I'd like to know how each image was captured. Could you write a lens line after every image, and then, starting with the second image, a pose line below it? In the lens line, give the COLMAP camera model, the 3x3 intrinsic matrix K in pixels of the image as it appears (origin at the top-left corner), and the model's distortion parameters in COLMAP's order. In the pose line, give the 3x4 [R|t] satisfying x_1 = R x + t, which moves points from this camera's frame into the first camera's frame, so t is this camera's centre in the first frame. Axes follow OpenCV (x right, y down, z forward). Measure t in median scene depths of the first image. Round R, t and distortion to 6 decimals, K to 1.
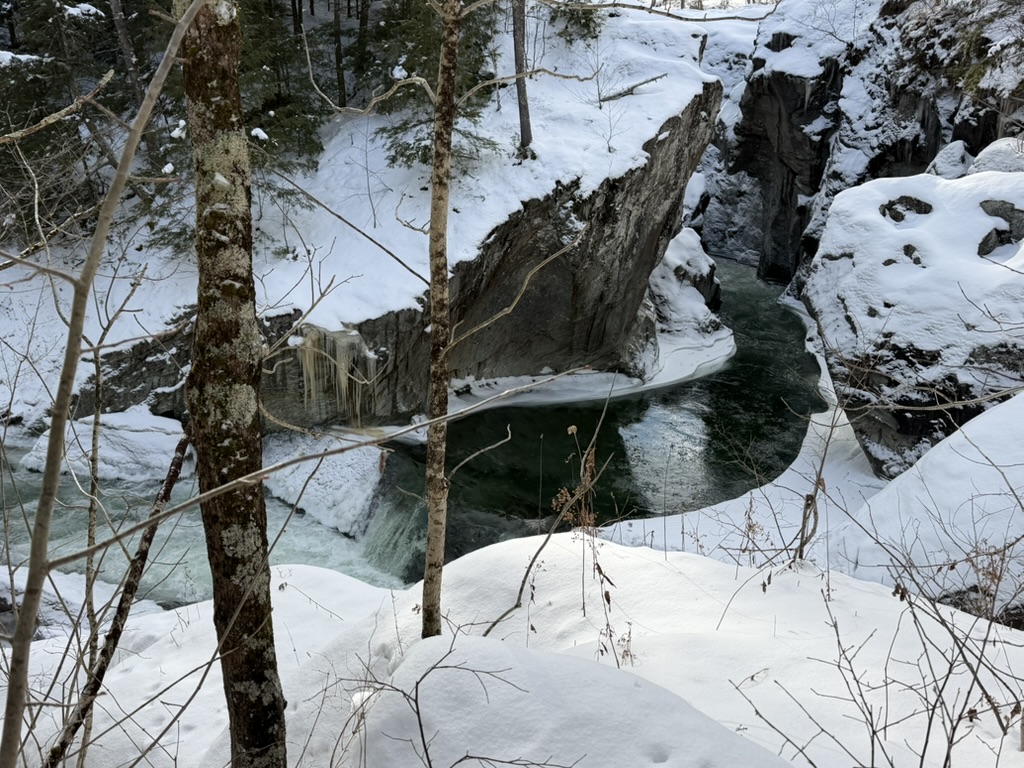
lens RADIAL K [[1021.5, 0, 491.0], [0, 1021.5, 437.2], [0, 0, 1]] dist [0.018931, 0.000000]
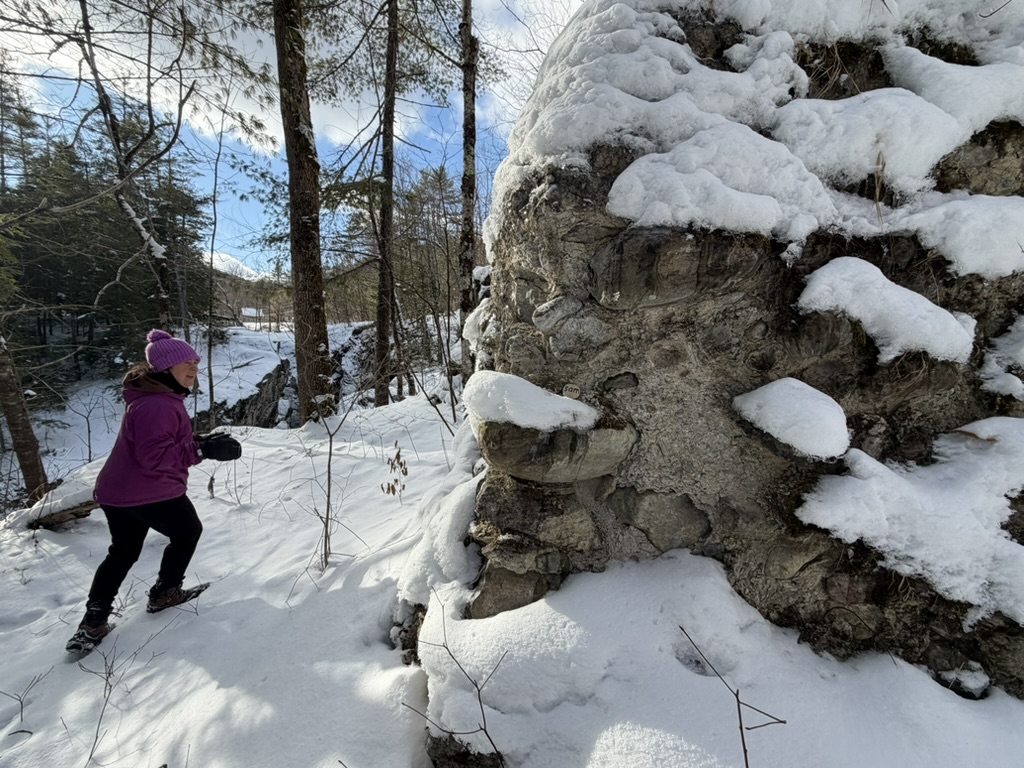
lens RADIAL K [[527.6, 0, 536.9], [0, 527.6, 386.4], [0, 0, 1]] dist [-0.011933, 0.003170]
pose [[0.800642, -0.059623, 0.596169, -0.052240], [0.231486, 0.948553, -0.216015, 0.121472], [-0.552618, 0.310955, 0.773253, -0.273448]]
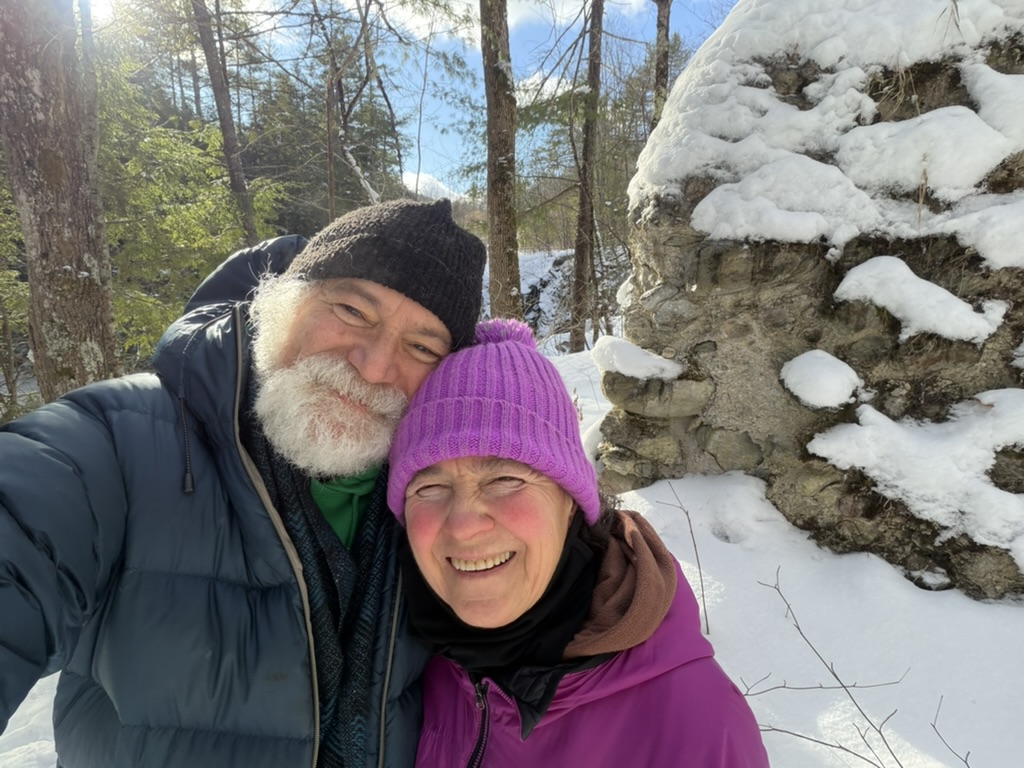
lens RADIAL K [[667.9, 0, 506.2], [0, 667.9, 394.1], [0, 0, 1]] dist [-0.030581, 0.017174]
pose [[0.972106, -0.057259, 0.227447, -0.061825], [0.102078, 0.976370, -0.190480, 0.132711], [-0.211165, 0.208384, 0.954979, -0.318412]]
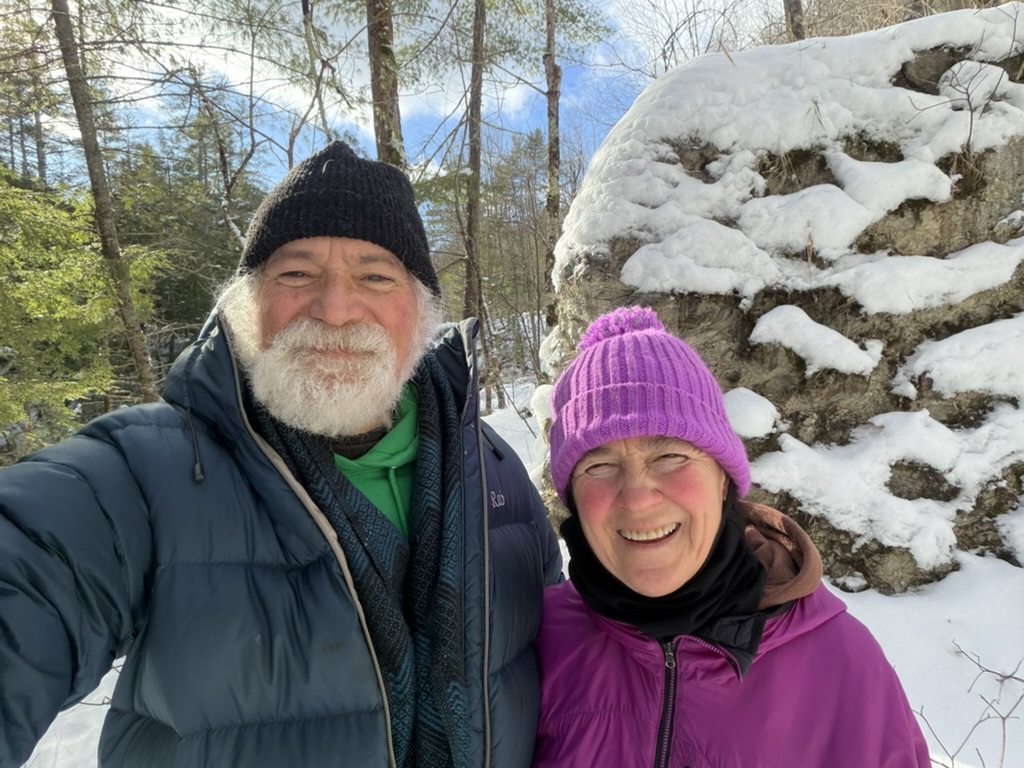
lens RADIAL K [[667.9, 0, 536.3], [0, 667.9, 380.5], [0, 0, 1]] dist [-0.030581, 0.017174]
pose [[0.894985, -0.050540, 0.443225, -0.071673], [0.193156, 0.939498, -0.282903, 0.135565], [-0.402111, 0.338806, 0.850598, -0.317076]]
